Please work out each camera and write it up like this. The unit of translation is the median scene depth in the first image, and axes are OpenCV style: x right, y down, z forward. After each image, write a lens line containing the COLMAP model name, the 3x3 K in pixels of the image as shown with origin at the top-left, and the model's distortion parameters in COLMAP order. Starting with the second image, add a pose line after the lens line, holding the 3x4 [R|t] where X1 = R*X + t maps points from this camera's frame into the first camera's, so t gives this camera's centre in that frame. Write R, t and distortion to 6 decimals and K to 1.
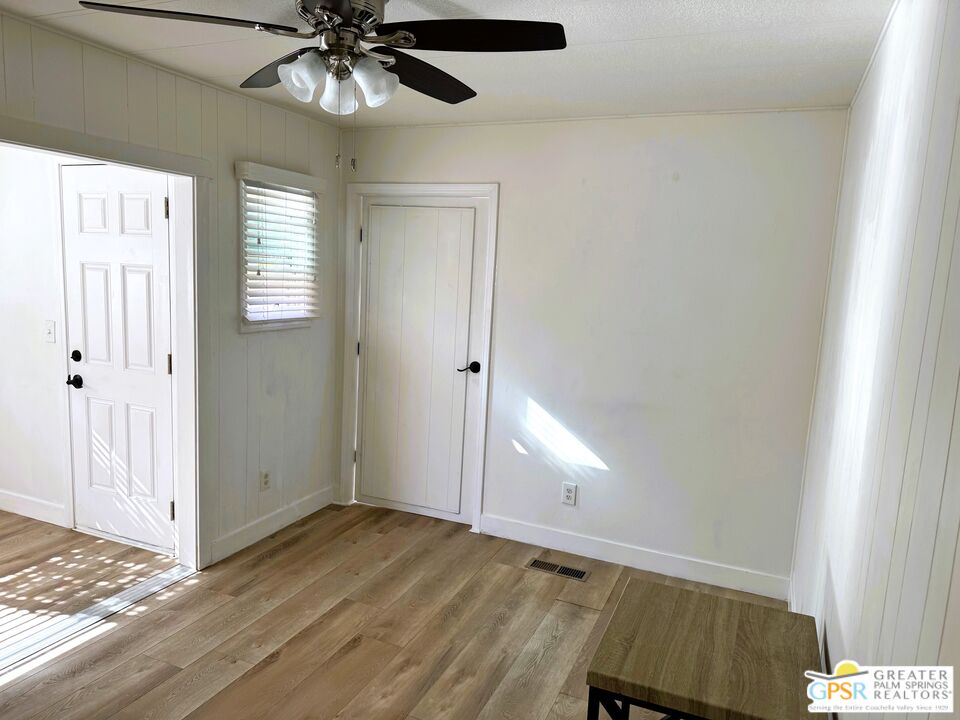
lens RADIAL K [[680.3, 0, 483.3], [0, 680.3, 365.0], [0, 0, 1]] dist [0.059128, -0.073161]
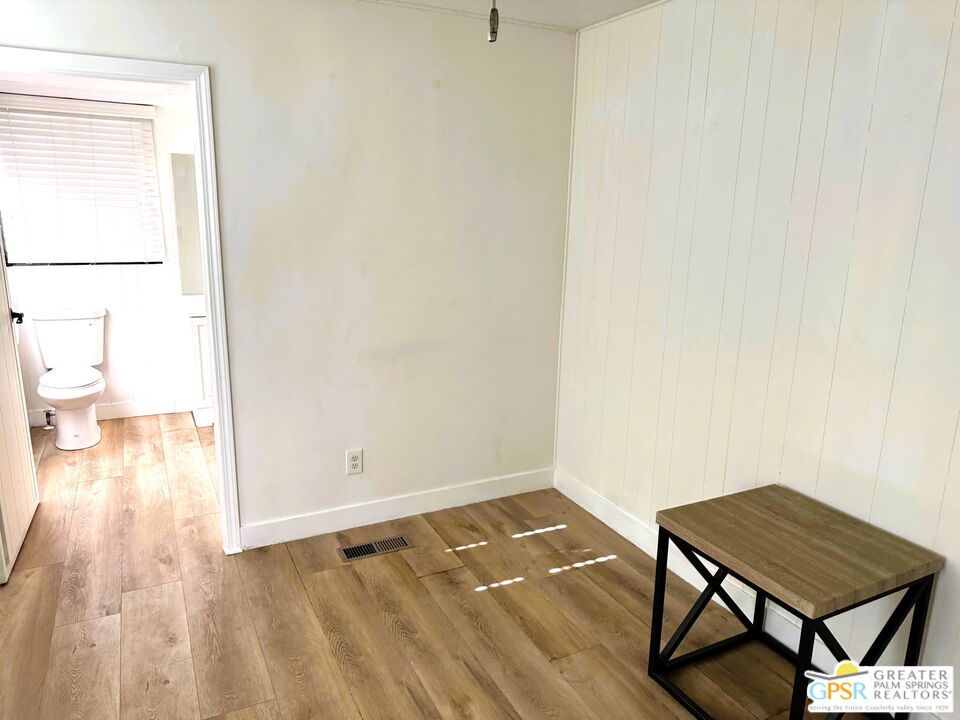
lens RADIAL K [[680.3, 0, 479.7], [0, 680.3, 360.2], [0, 0, 1]] dist [0.059128, -0.073161]
pose [[0.644891, -0.213683, 0.733795, -0.417352], [0.124969, 0.976680, 0.174583, -0.072955], [-0.753988, -0.020886, 0.656556, 0.359818]]
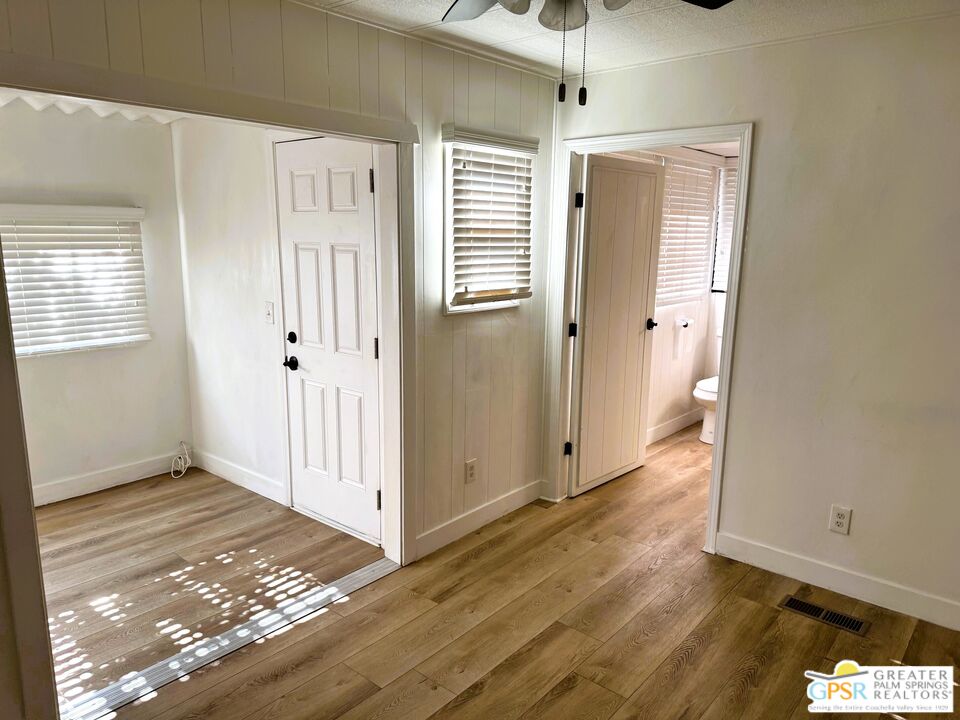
lens RADIAL K [[680.3, 0, 475.6], [0, 680.3, 352.4], [0, 0, 1]] dist [0.059128, -0.073161]
pose [[0.953240, 0.016337, -0.301772, -0.040573], [-0.009759, 0.999681, 0.023294, -0.017748], [0.302057, -0.019260, 0.953095, 0.140719]]
